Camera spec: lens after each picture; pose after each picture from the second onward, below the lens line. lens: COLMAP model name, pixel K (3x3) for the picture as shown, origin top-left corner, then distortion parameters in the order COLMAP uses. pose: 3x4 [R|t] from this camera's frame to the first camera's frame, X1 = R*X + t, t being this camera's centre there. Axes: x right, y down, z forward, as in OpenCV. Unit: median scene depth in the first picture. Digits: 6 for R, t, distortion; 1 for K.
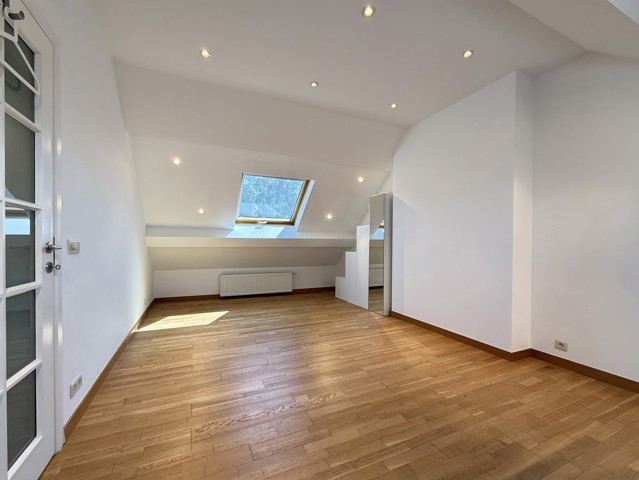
lens RADIAL K [[263.3, 0, 316.4], [0, 263.3, 242.6], [0, 0, 1]] dist [-0.000062, -0.000092]
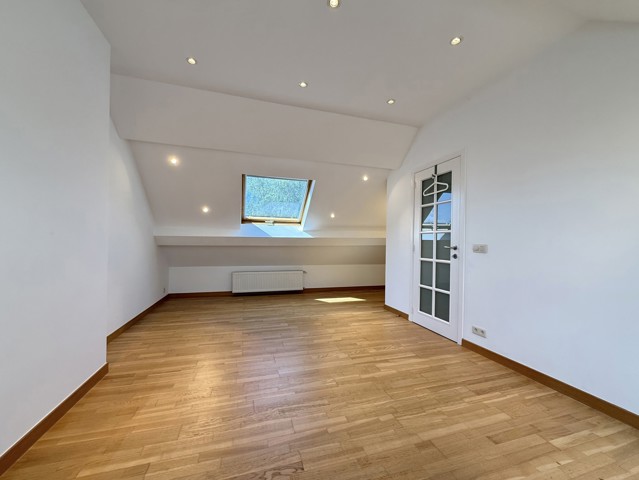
lens RADIAL K [[263.3, 0, 321.4], [0, 263.3, 241.3], [0, 0, 1]] dist [-0.000062, -0.000092]
pose [[-0.990527, -0.022294, 0.135494, -0.097984], [-0.022489, 0.999747, 0.000090, -0.004881], [-0.135462, -0.002958, -0.990778, 2.085188]]
